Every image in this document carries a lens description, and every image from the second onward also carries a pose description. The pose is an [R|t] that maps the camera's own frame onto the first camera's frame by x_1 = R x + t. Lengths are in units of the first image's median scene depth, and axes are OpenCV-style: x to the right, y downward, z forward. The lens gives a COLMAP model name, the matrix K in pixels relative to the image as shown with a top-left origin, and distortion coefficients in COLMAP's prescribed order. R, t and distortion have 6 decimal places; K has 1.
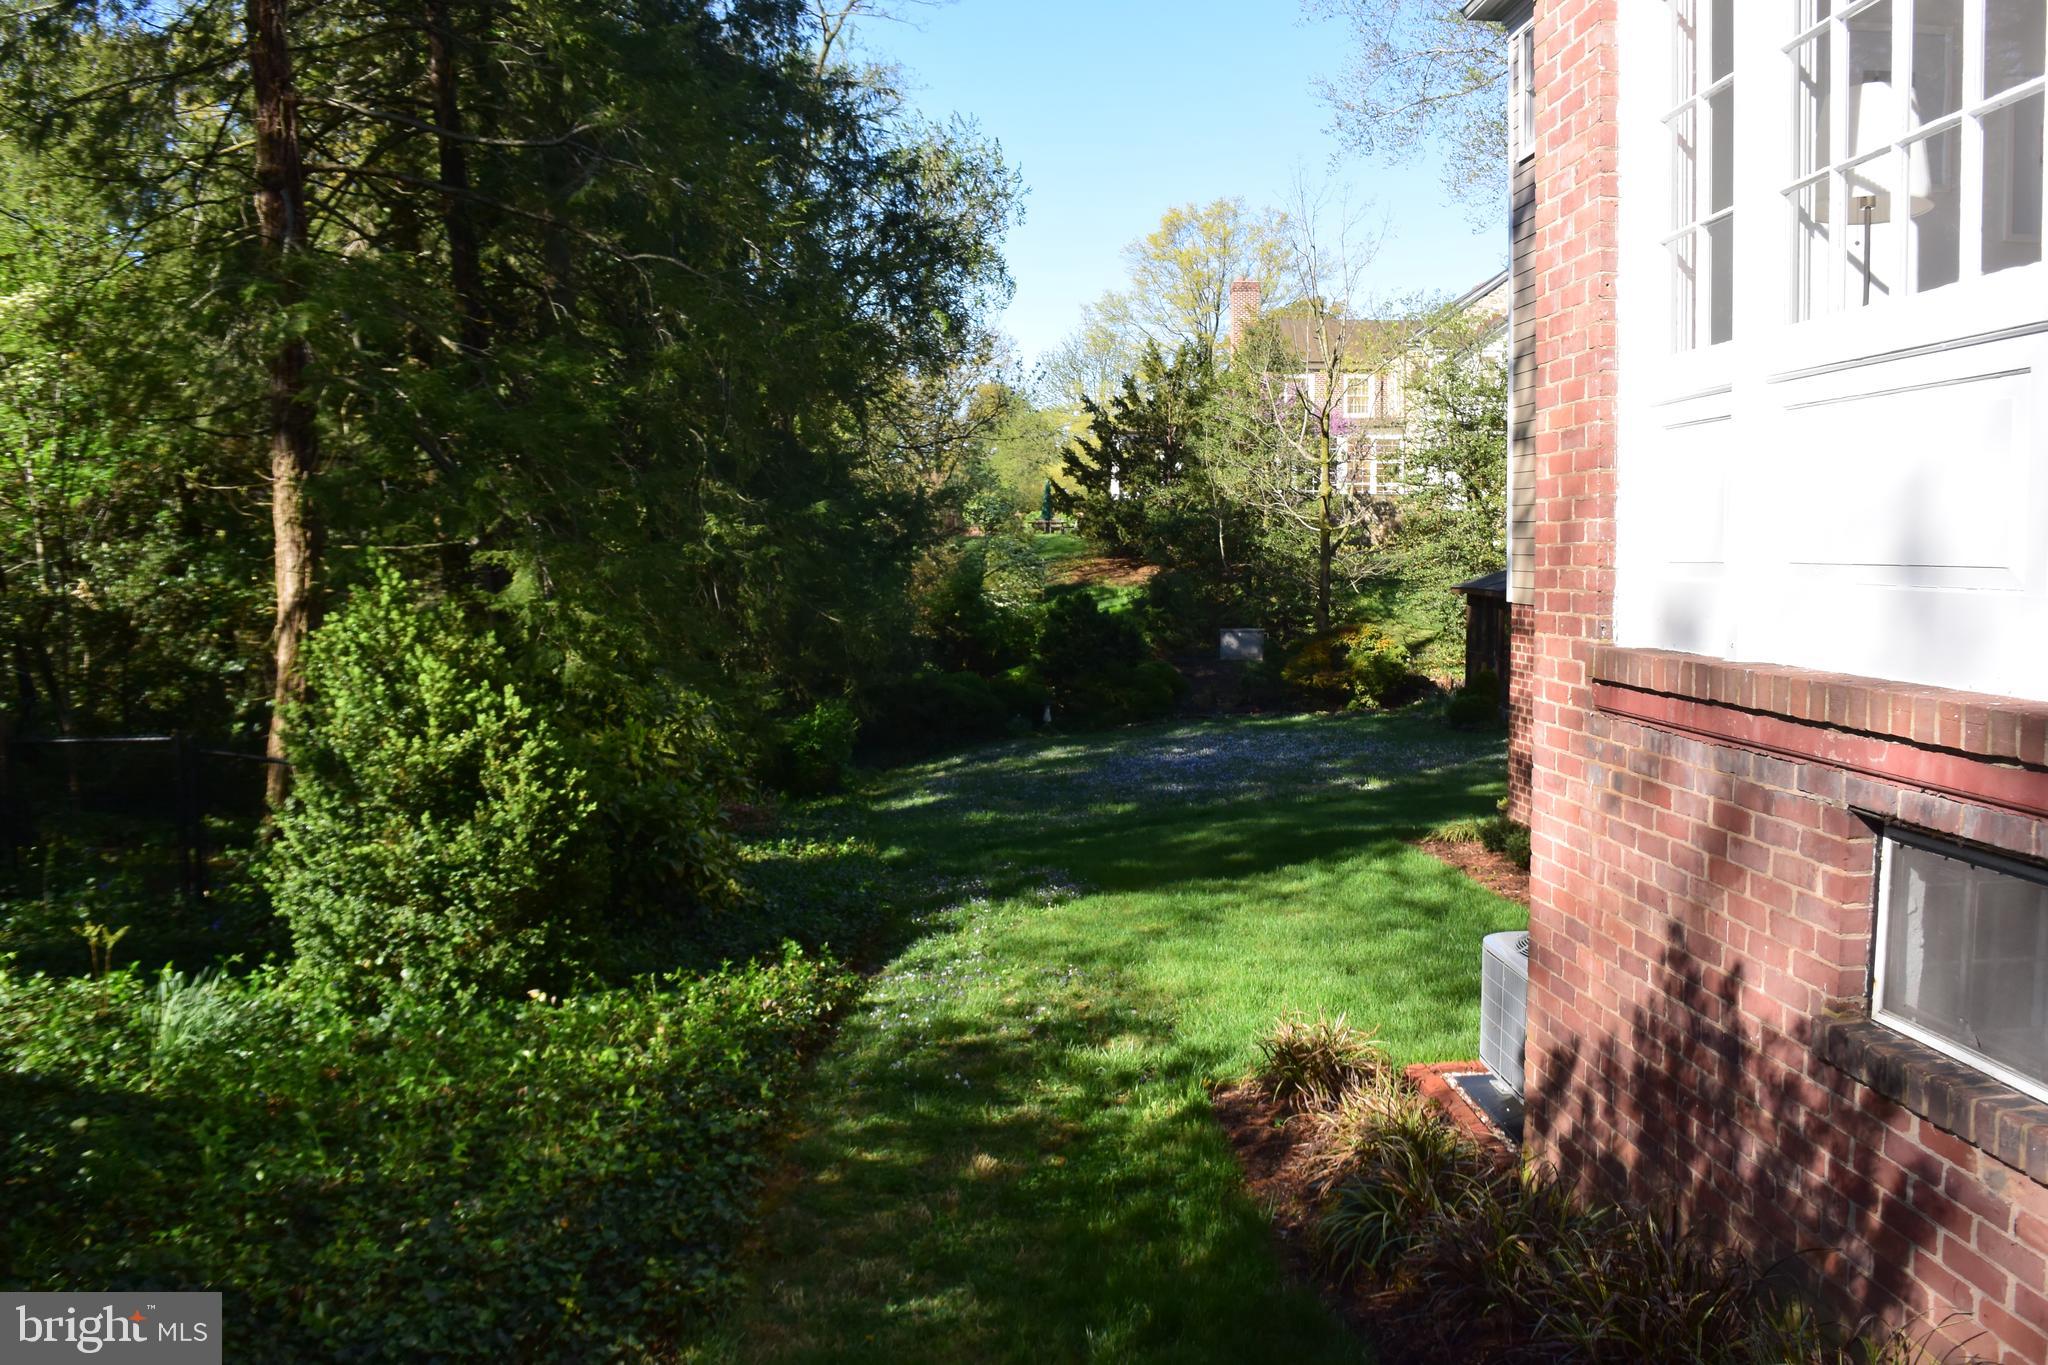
lens RADIAL K [[1610.8, 0, 1024.0], [0, 1610.8, 682.5], [0, 0, 1]] dist [-0.105721, -0.000292]
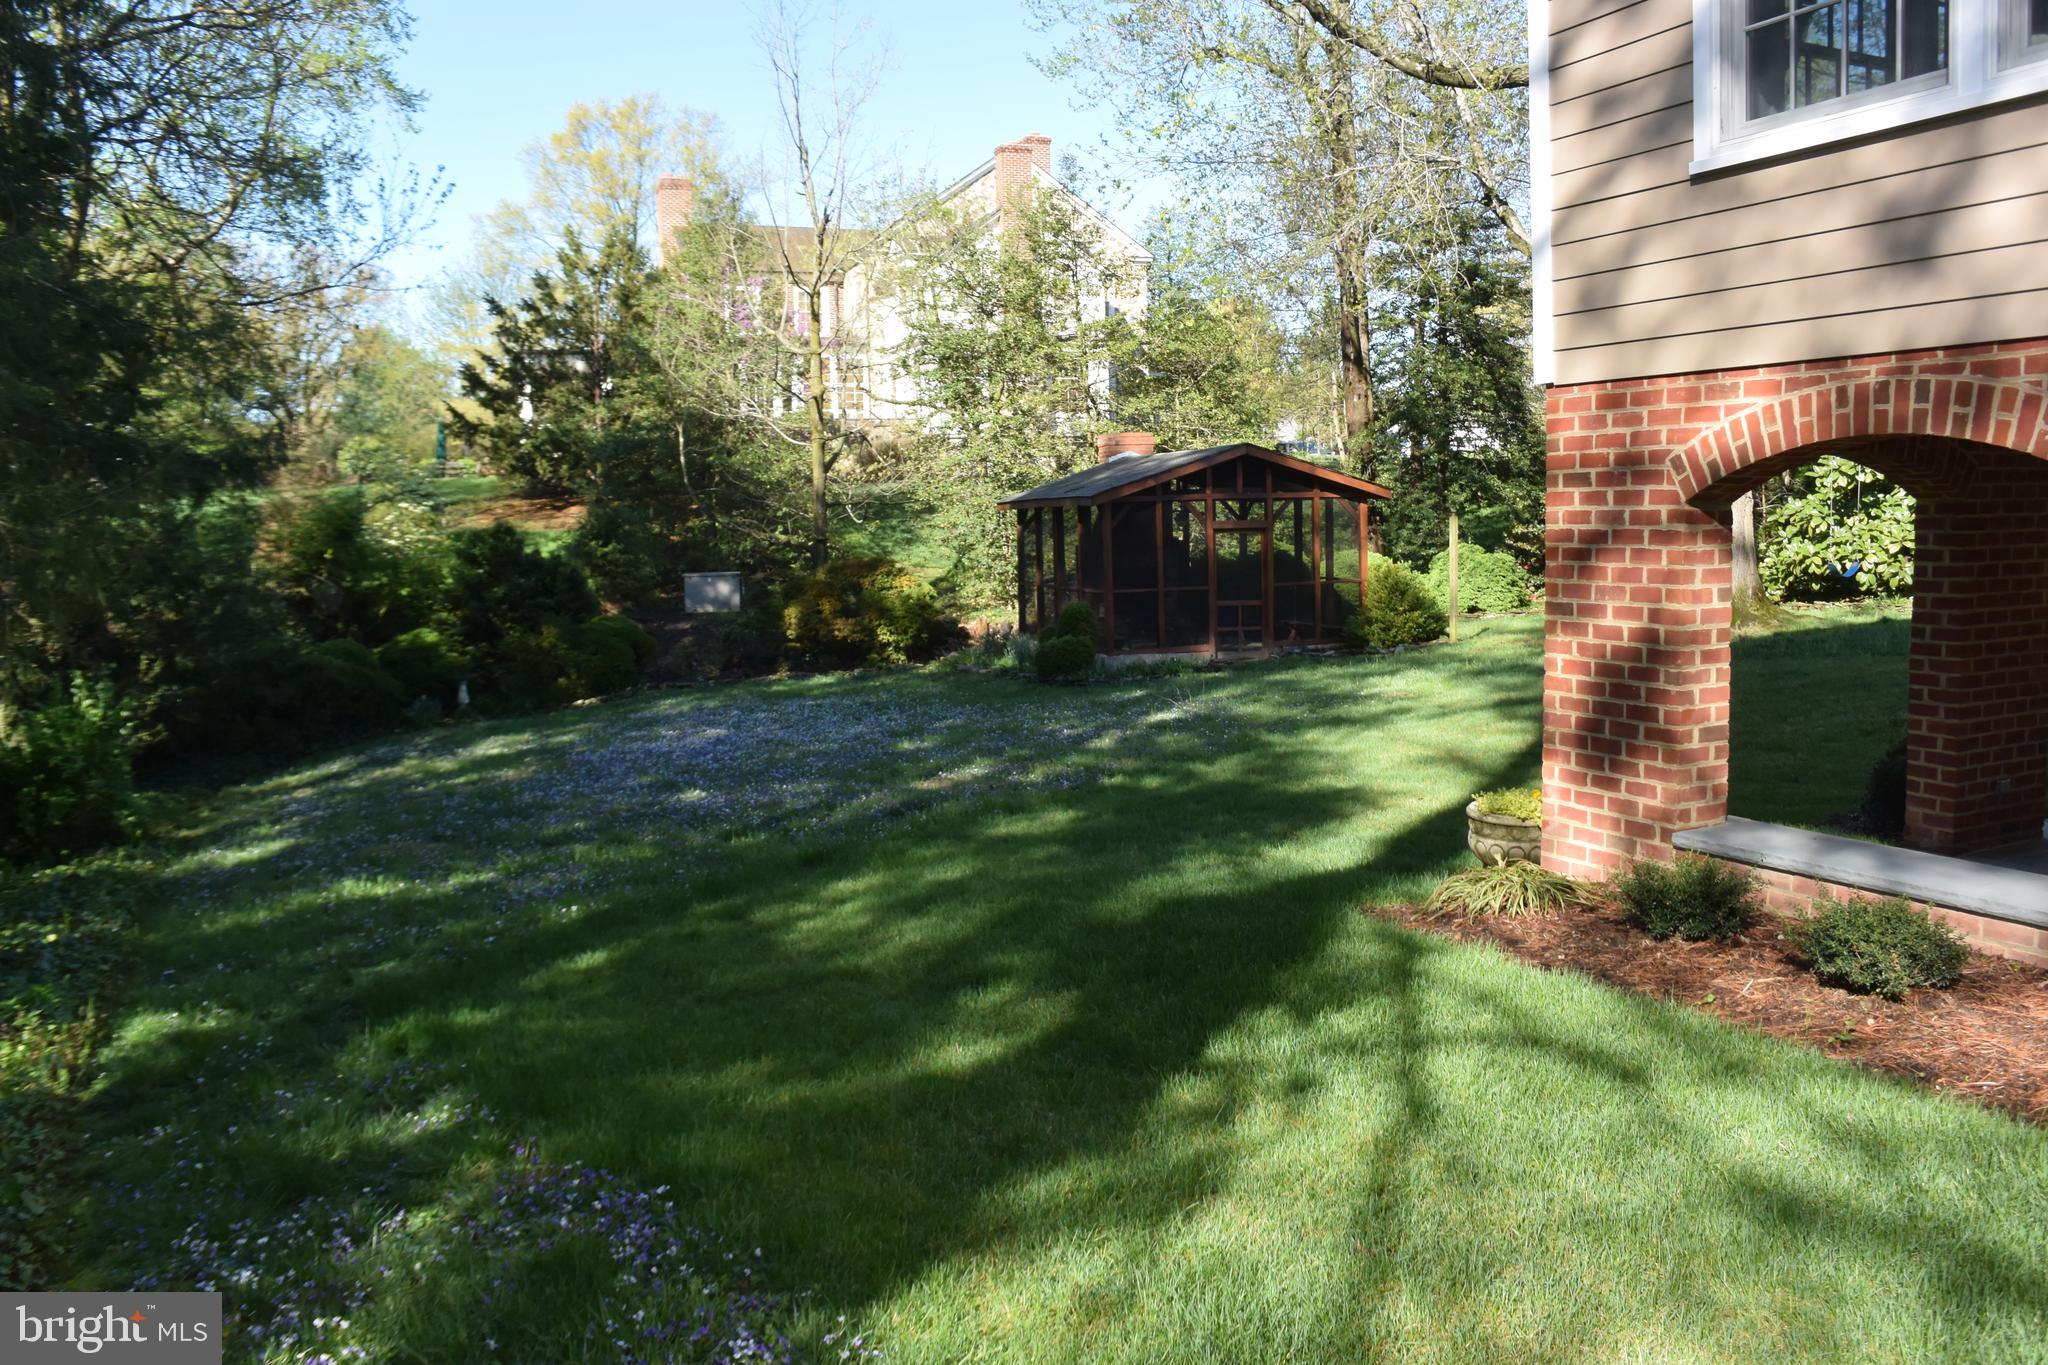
lens RADIAL K [[1610.8, 0, 1024.0], [0, 1610.8, 682.5], [0, 0, 1]] dist [-0.105721, -0.000292]
pose [[0.933159, -0.055046, 0.355224, -0.002713], [0.049304, 0.998466, 0.025206, 0.006457], [-0.356067, -0.006007, 0.934441, 0.172831]]
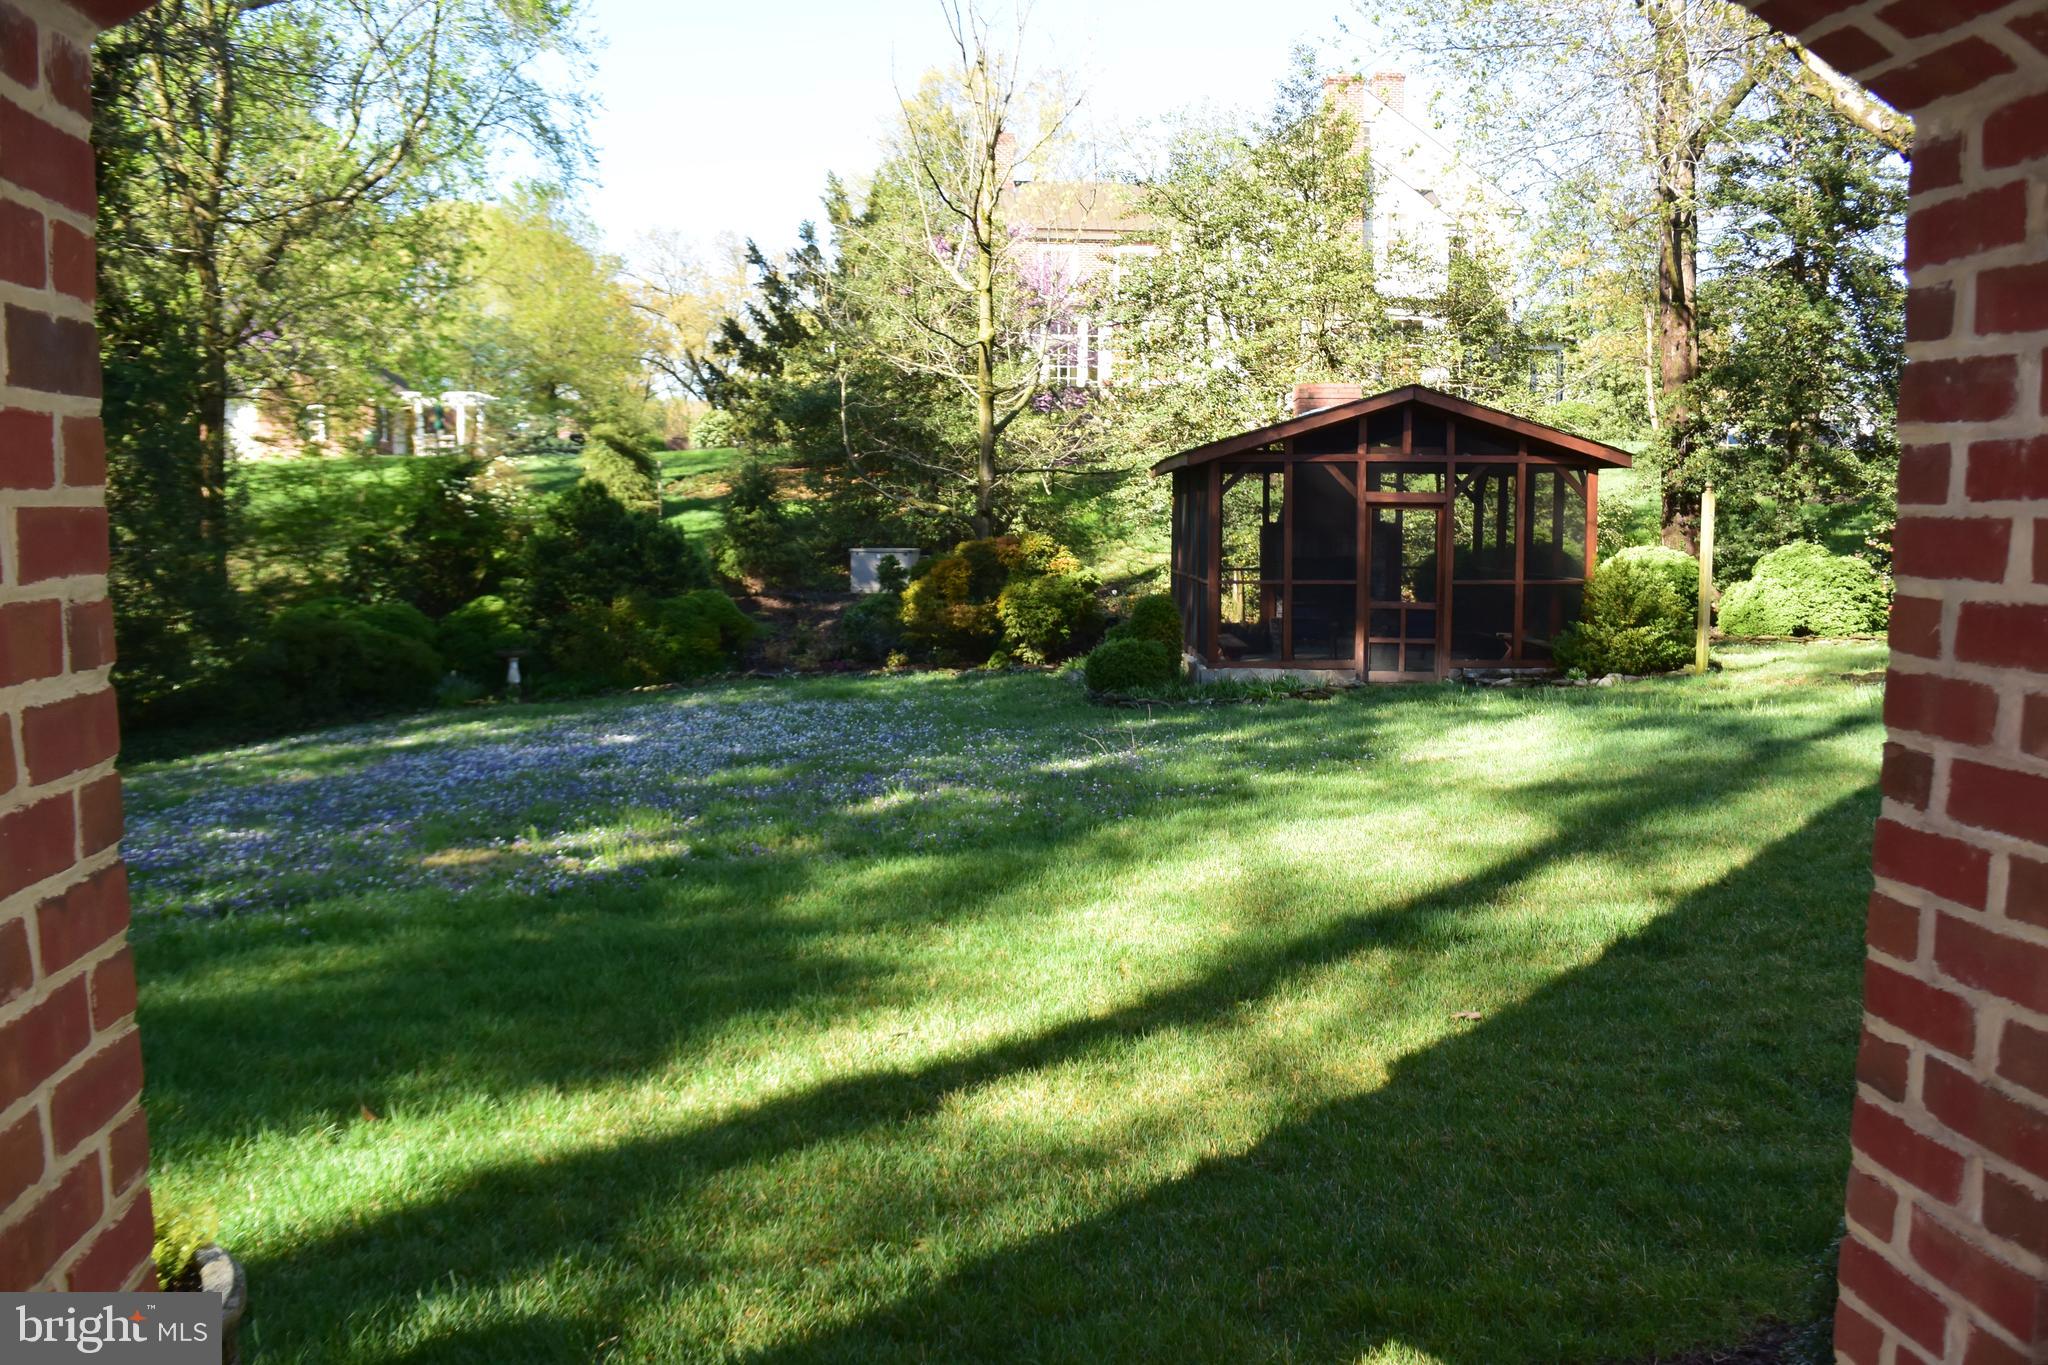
lens RADIAL K [[1610.8, 0, 1024.0], [0, 1610.8, 682.5], [0, 0, 1]] dist [-0.105721, -0.000292]
pose [[0.996574, -0.001909, 0.082681, 0.106896], [0.000012, 0.999737, 0.022938, 0.006740], [-0.082703, -0.022858, 0.996312, 0.249452]]
